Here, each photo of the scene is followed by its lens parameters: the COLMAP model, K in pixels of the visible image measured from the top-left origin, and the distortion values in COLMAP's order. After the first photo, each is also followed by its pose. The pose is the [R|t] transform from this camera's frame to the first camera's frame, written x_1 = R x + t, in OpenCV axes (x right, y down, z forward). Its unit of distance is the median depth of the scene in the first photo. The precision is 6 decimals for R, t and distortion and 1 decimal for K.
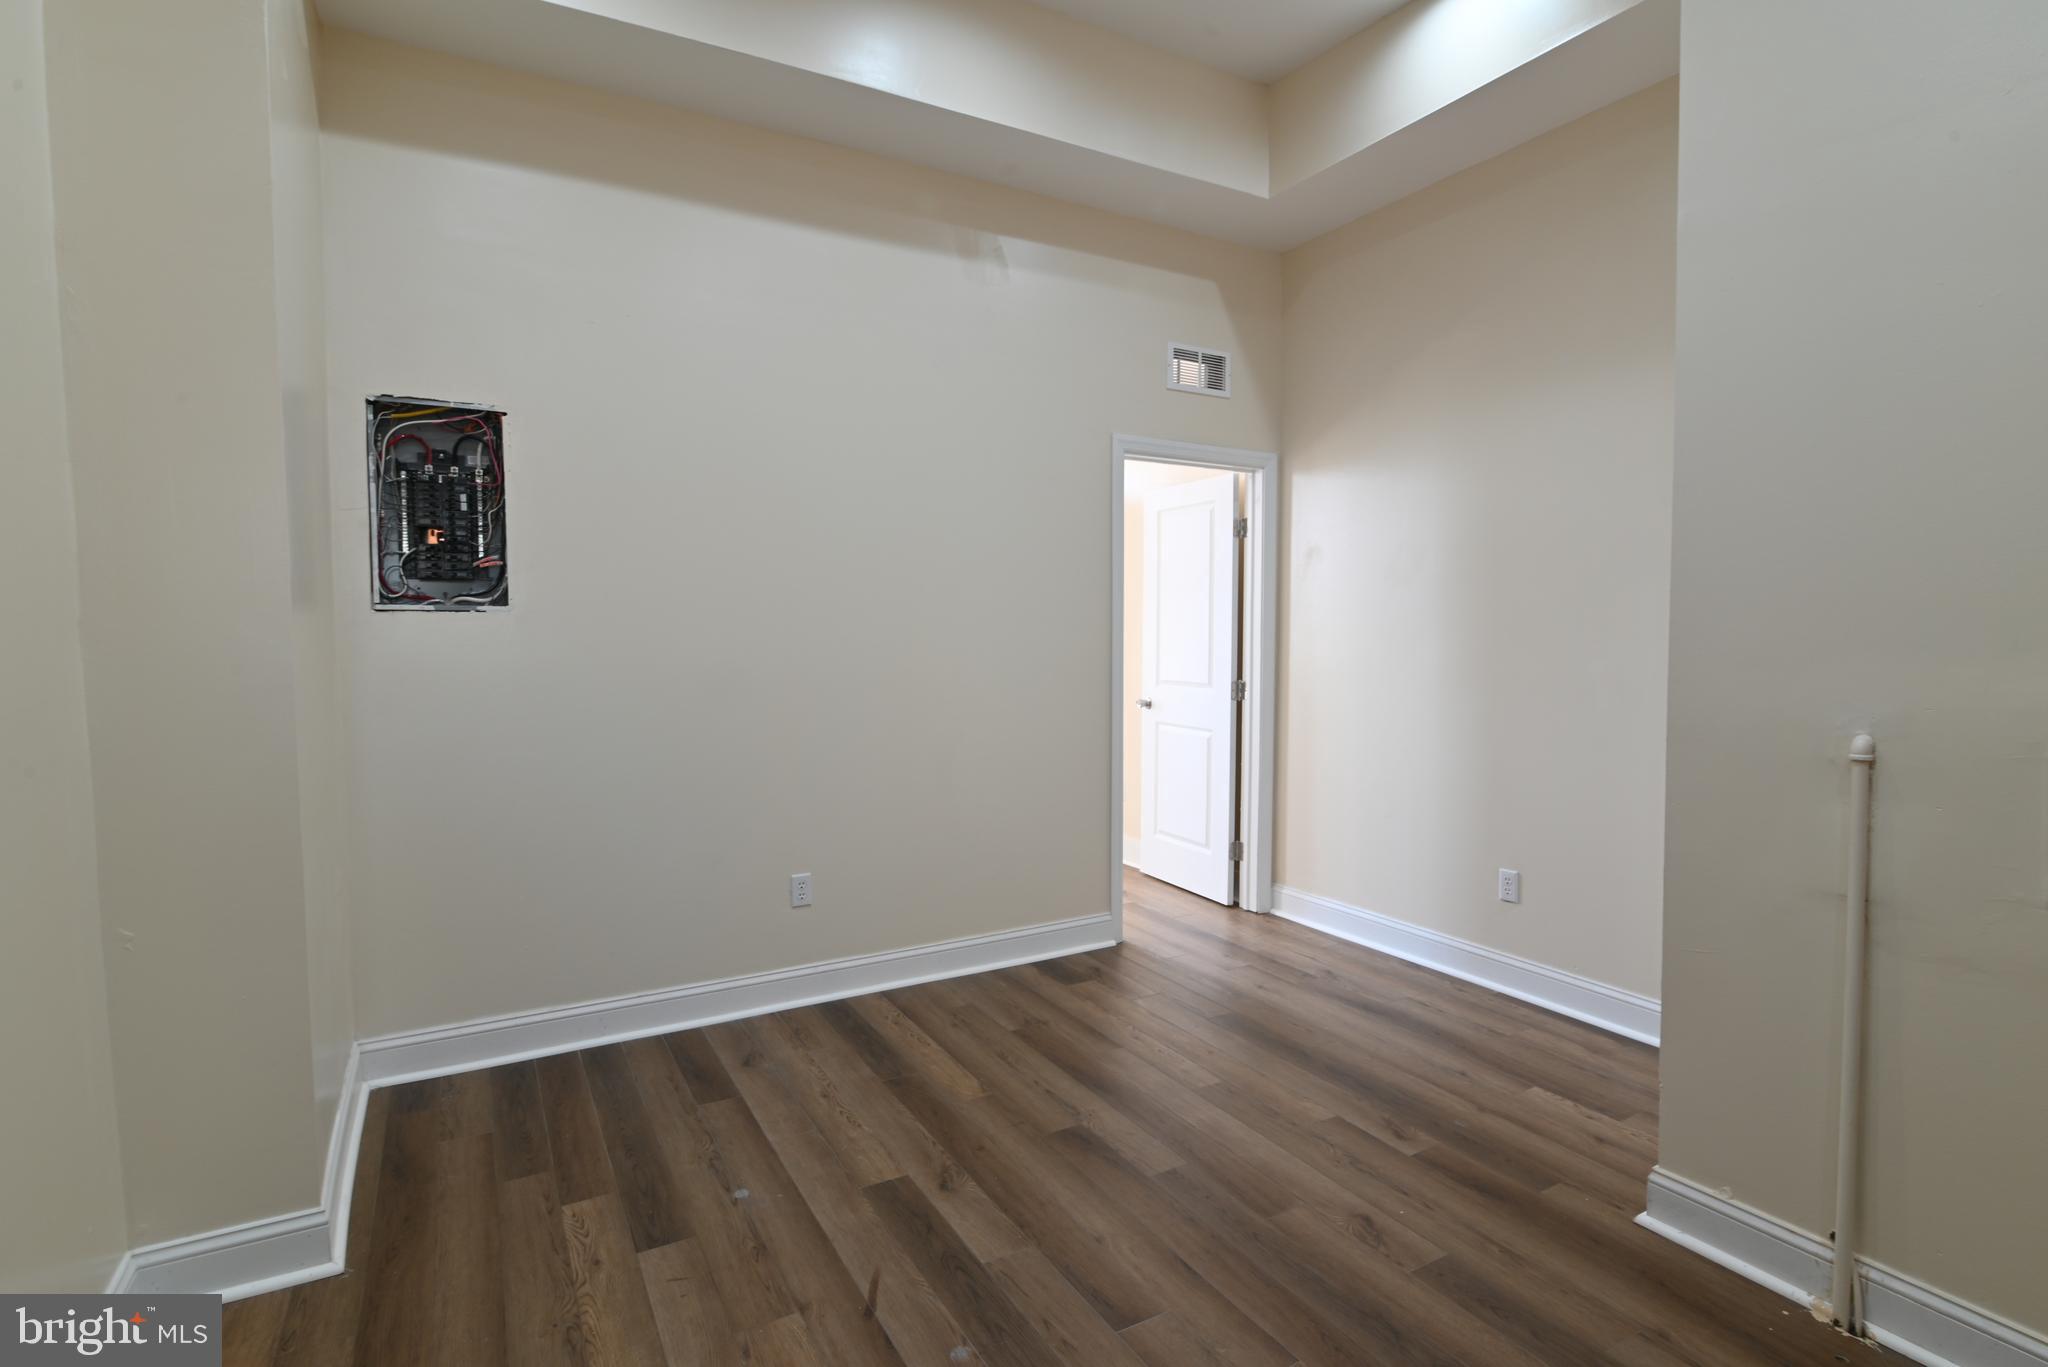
lens RADIAL K [[1014.0, 0, 1025.0], [0, 1014.0, 693.0], [0, 0, 1]] dist [-0.017039, 0.000604]
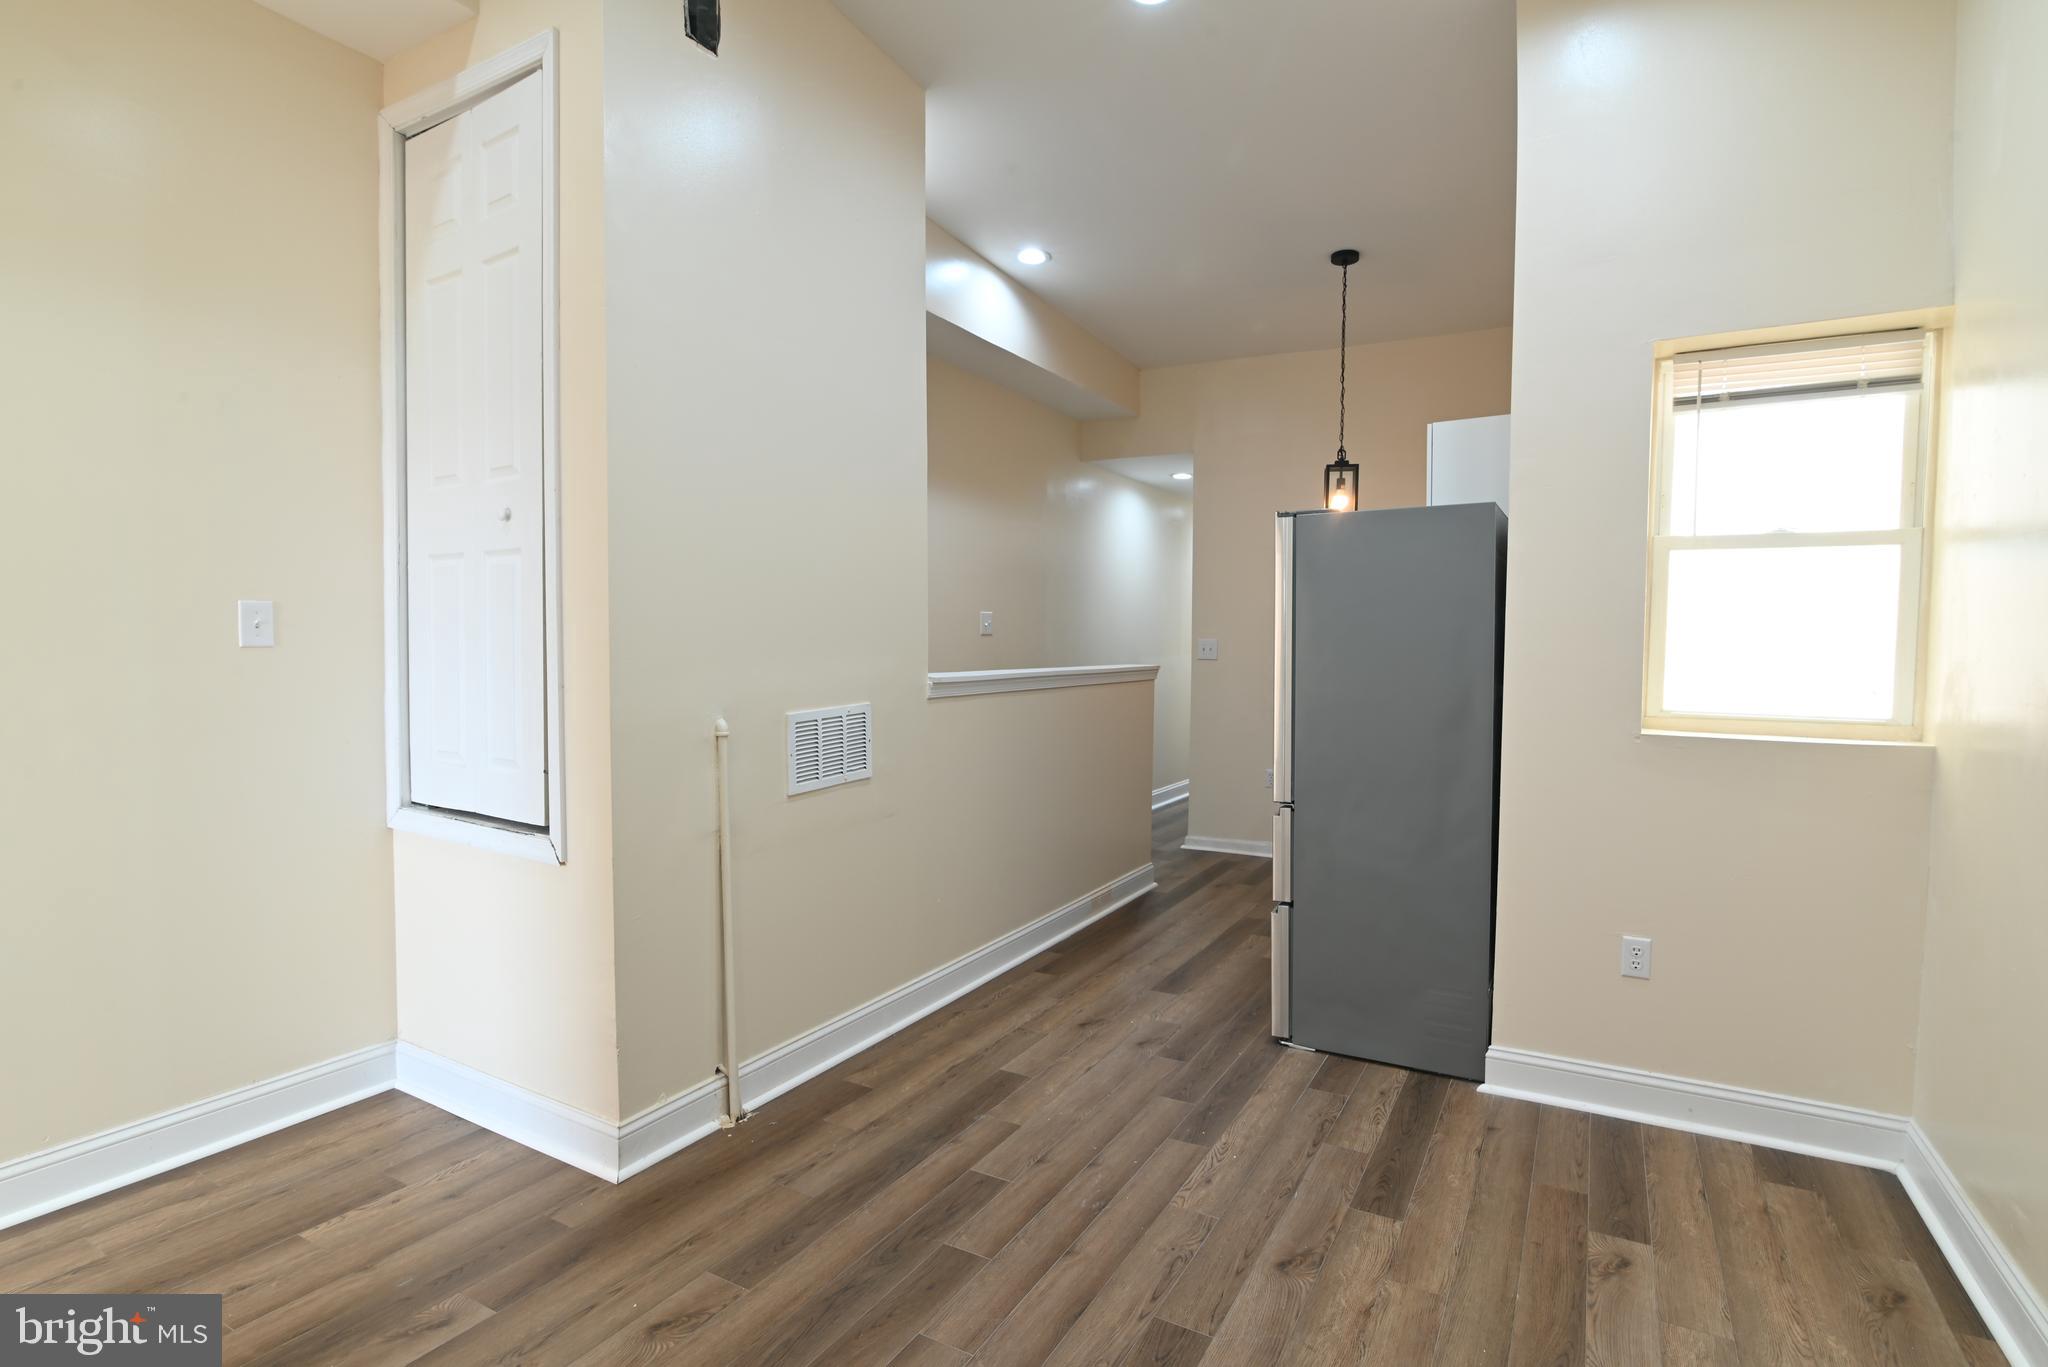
lens RADIAL K [[1014.0, 0, 1017.6], [0, 1014.0, 683.8], [0, 0, 1]] dist [-0.017039, 0.000604]
pose [[-0.509730, -0.031986, 0.859740, -0.428044], [0.052654, 0.996276, 0.068284, -0.056267], [-0.858722, 0.080075, -0.506147, 0.884980]]
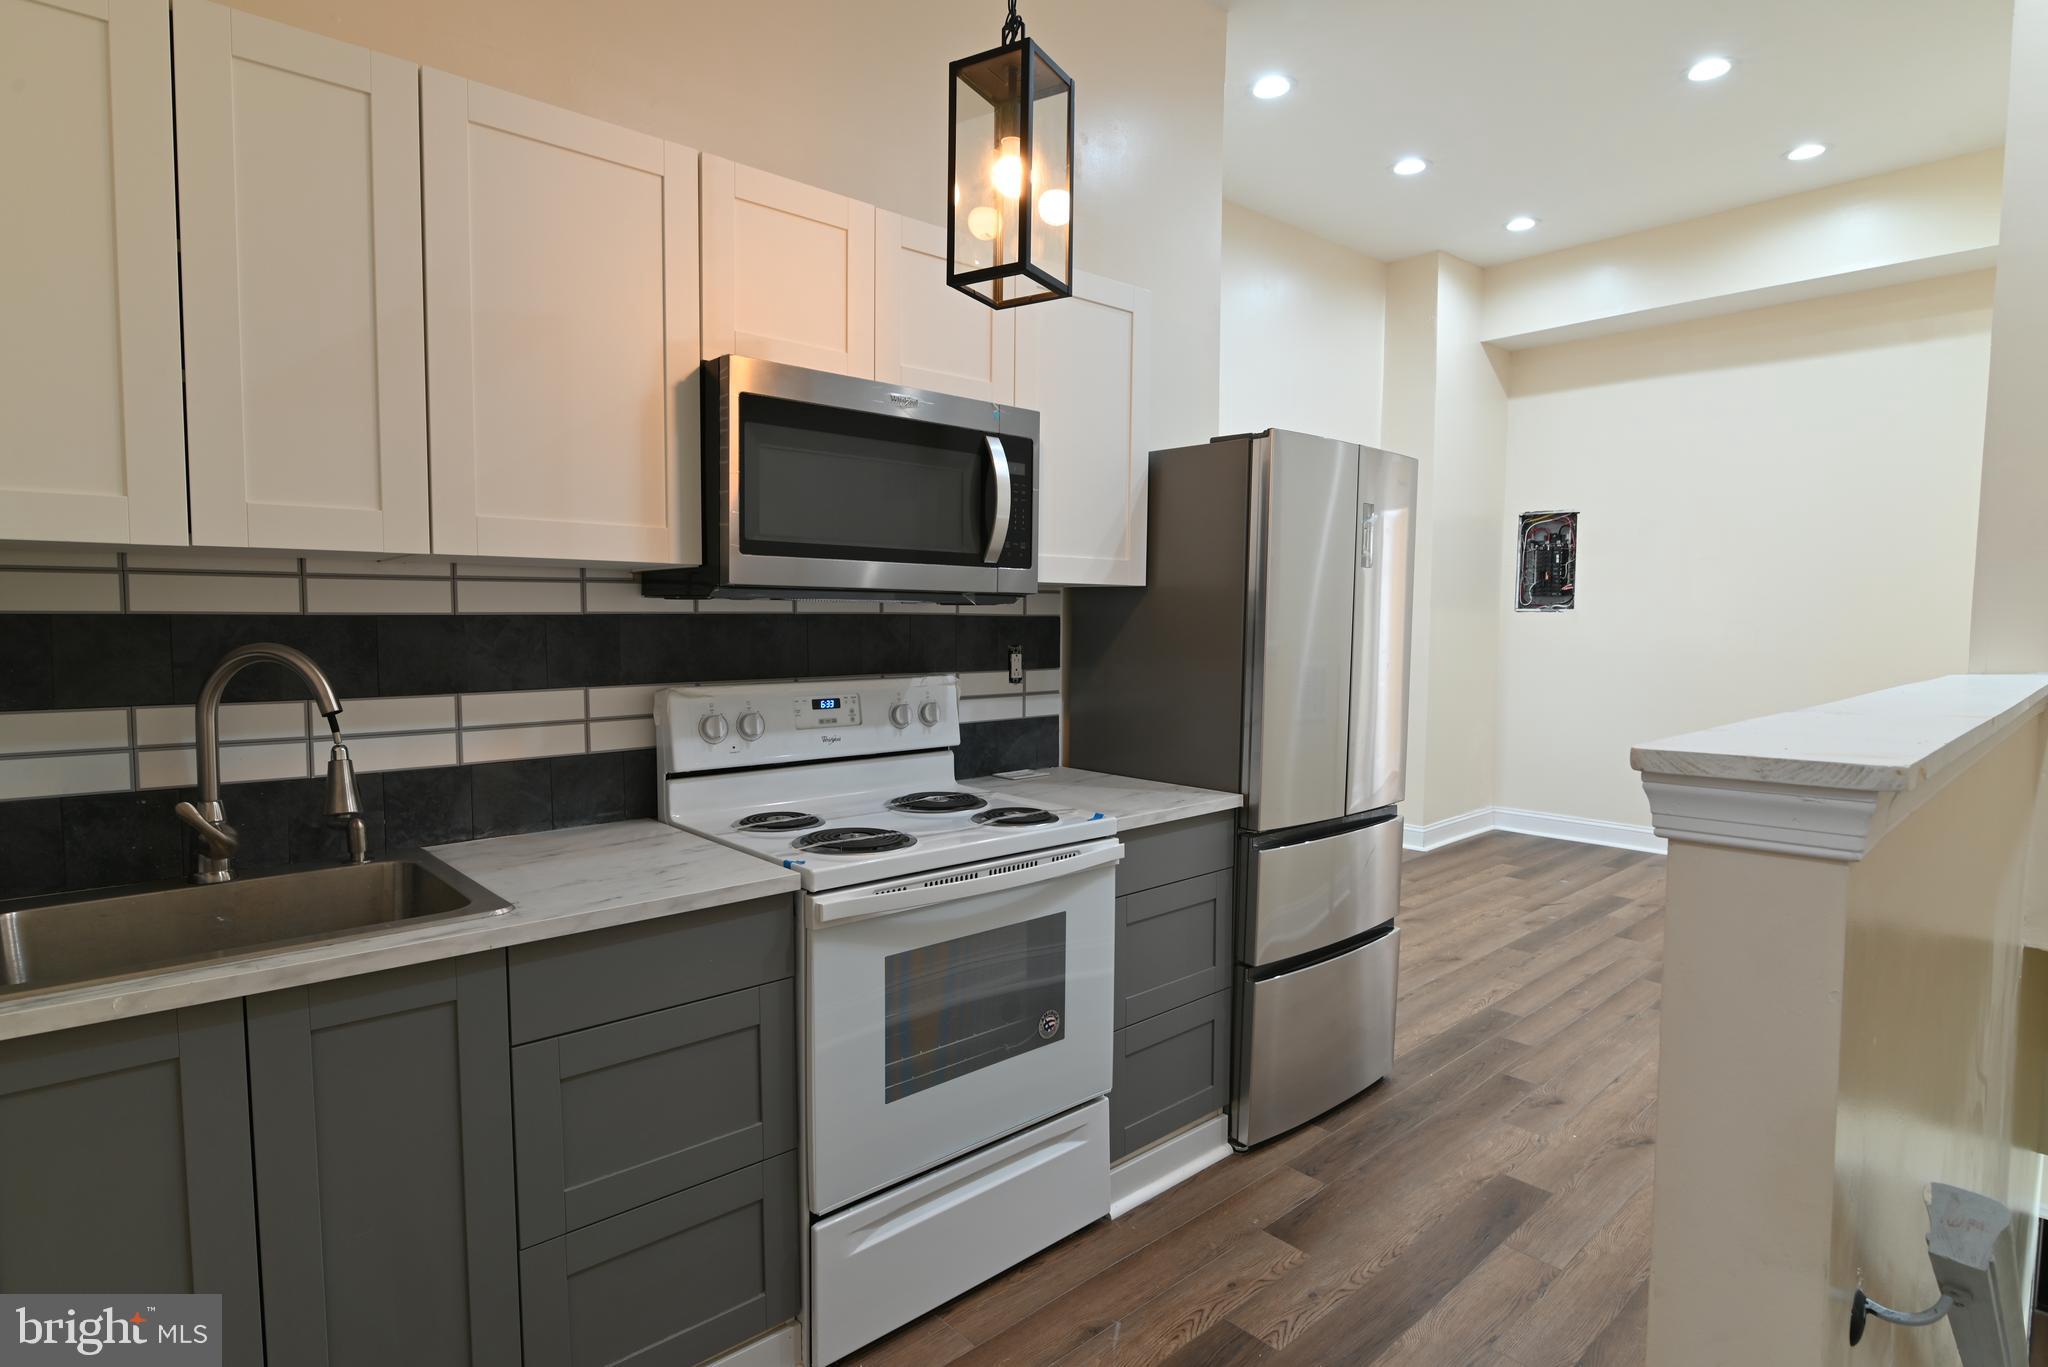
lens RADIAL K [[1042.7, 0, 1021.7], [0, 1042.7, 684.0], [0, 0, 1]] dist [-0.015460, 0.000004]
pose [[0.222947, 0.068097, -0.972449, 1.323353], [-0.069830, 0.996110, 0.053744, 0.029875], [0.972326, 0.055924, 0.226835, -0.549851]]
